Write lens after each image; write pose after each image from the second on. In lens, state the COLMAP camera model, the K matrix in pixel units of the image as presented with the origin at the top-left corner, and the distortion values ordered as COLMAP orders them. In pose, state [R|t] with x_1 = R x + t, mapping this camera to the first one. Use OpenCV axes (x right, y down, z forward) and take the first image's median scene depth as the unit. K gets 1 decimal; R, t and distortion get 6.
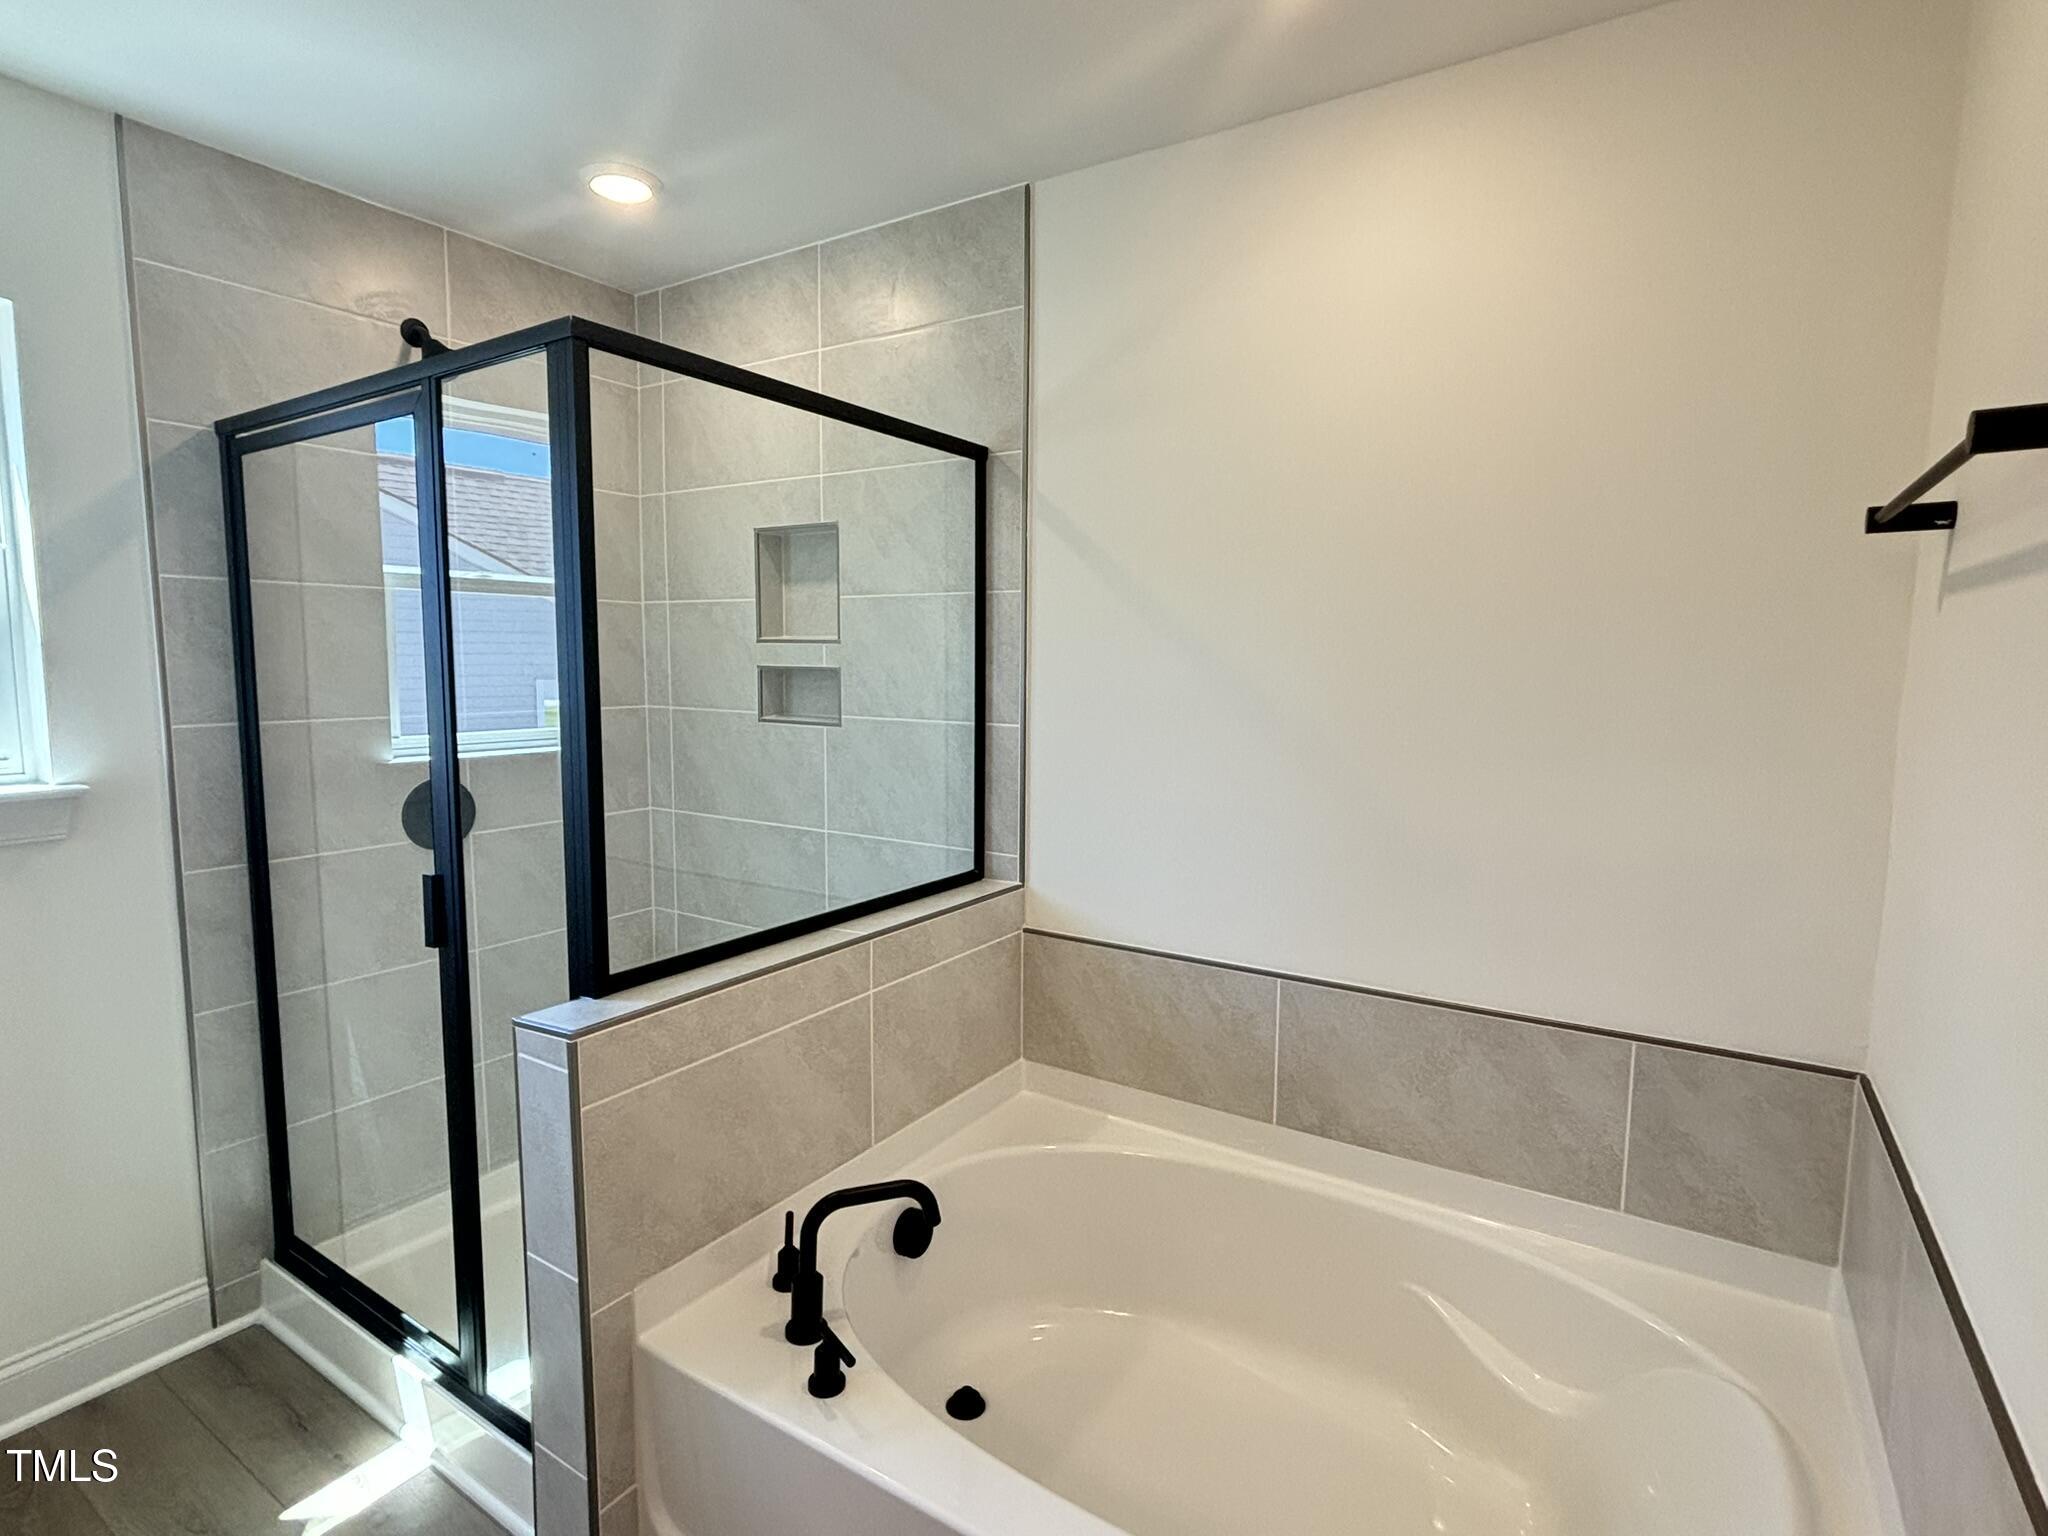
lens RADIAL K [[1026.7, 0, 1021.2], [0, 1026.7, 763.1], [0, 0, 1]] dist [-0.000091, 0.000438]
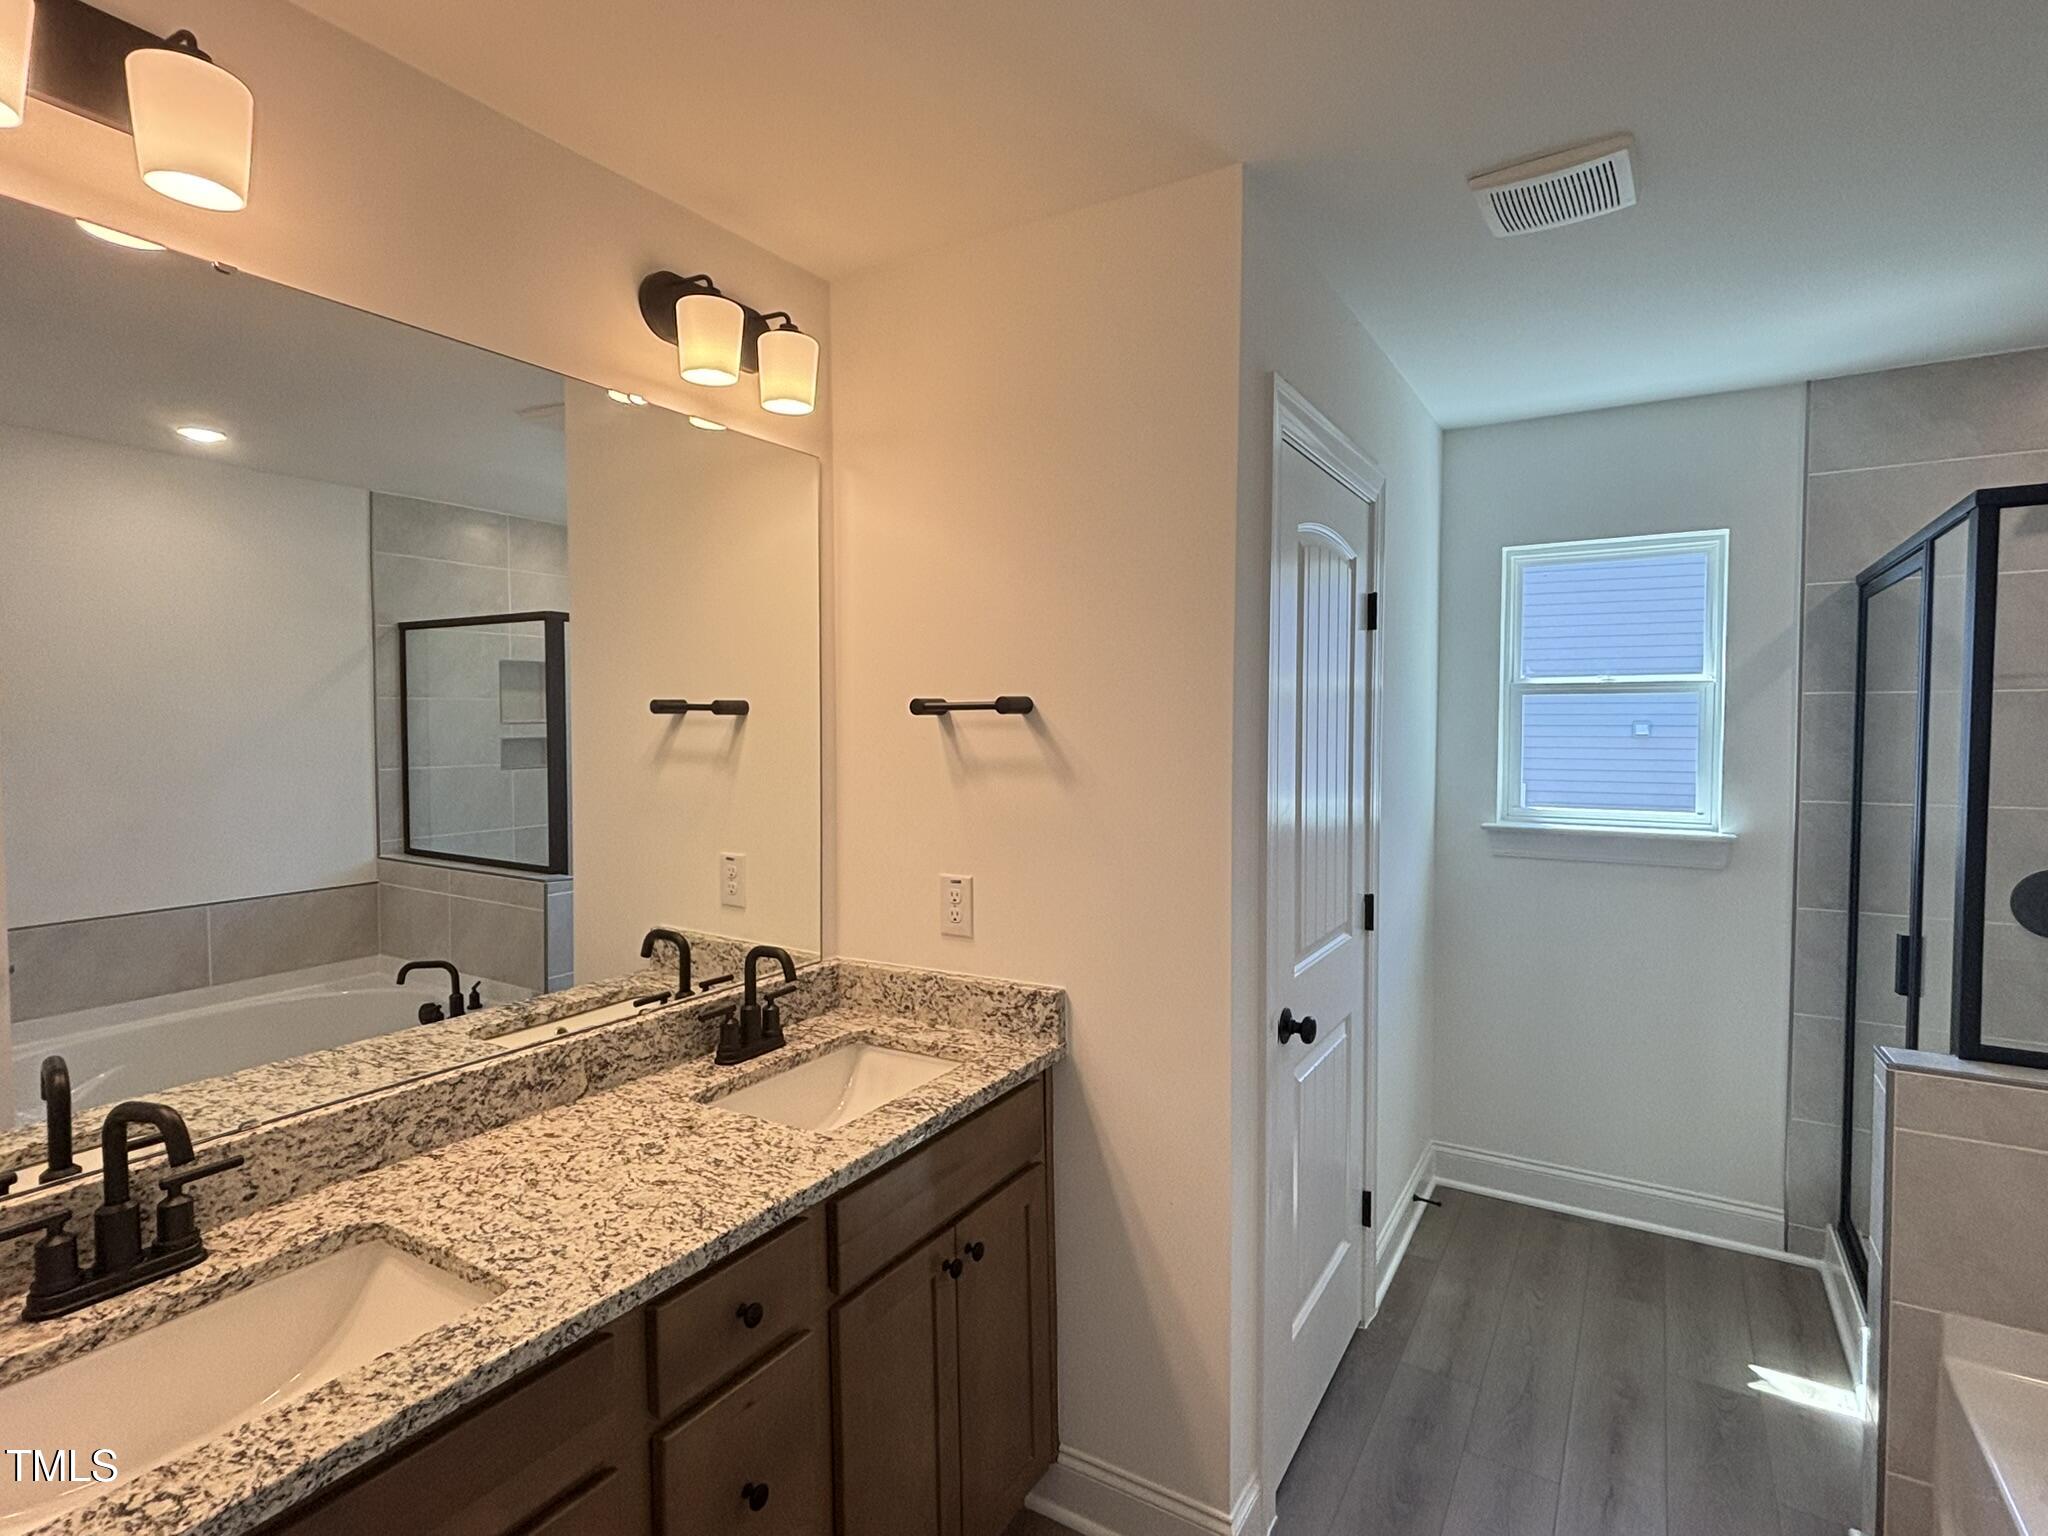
lens RADIAL K [[1026.7, 0, 1022.2], [0, 1026.7, 764.3], [0, 0, 1]] dist [-0.000091, 0.000438]
pose [[0.034205, 0.036274, -0.998756, 0.532859], [-0.094959, 0.994938, 0.032883, -0.031590], [0.994893, 0.093716, 0.037476, -0.103372]]
